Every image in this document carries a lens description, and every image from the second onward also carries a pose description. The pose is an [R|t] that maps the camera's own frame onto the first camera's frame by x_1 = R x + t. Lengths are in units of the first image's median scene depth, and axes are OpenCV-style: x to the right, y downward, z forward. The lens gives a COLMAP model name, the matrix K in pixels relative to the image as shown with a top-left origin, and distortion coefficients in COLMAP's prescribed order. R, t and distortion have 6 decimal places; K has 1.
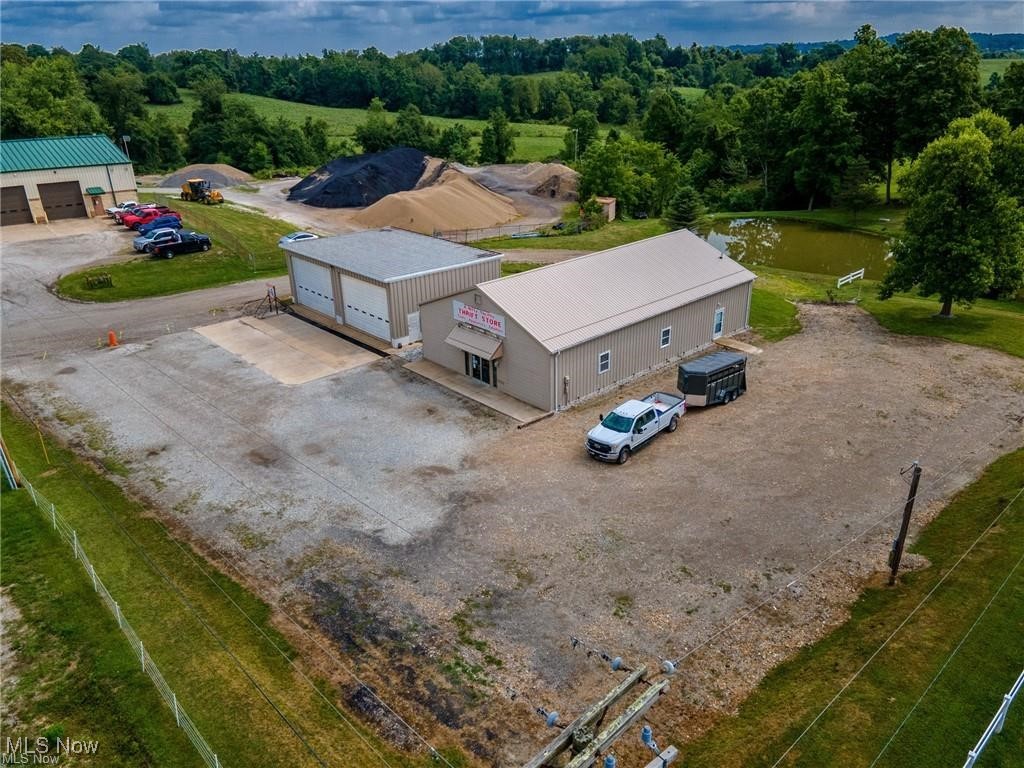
lens RADIAL K [[756.0, 0, 512.0], [0, 756.0, 384.0], [0, 0, 1]] dist [0.038381, 0.010843]
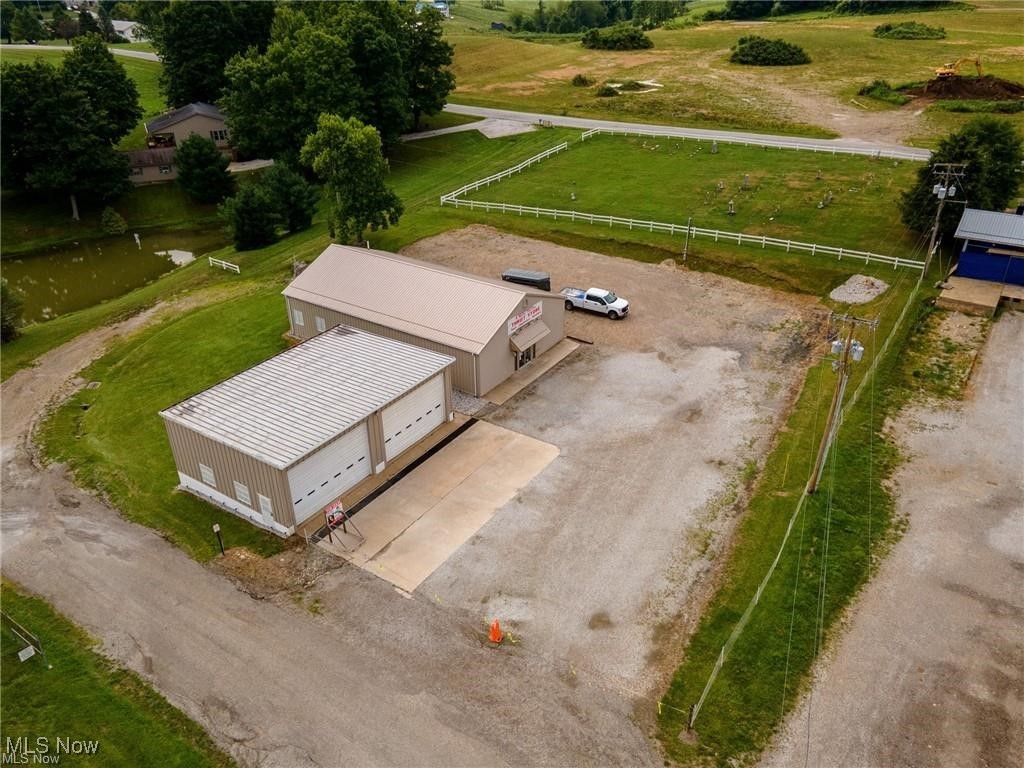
lens RADIAL K [[756.0, 0, 512.0], [0, 756.0, 384.0], [0, 0, 1]] dist [0.038381, 0.010843]
pose [[-0.233629, -0.460015, 0.856623, -1.137236], [0.395431, 0.759906, 0.515924, -0.642530], [-0.888286, 0.459270, 0.004368, 1.002868]]
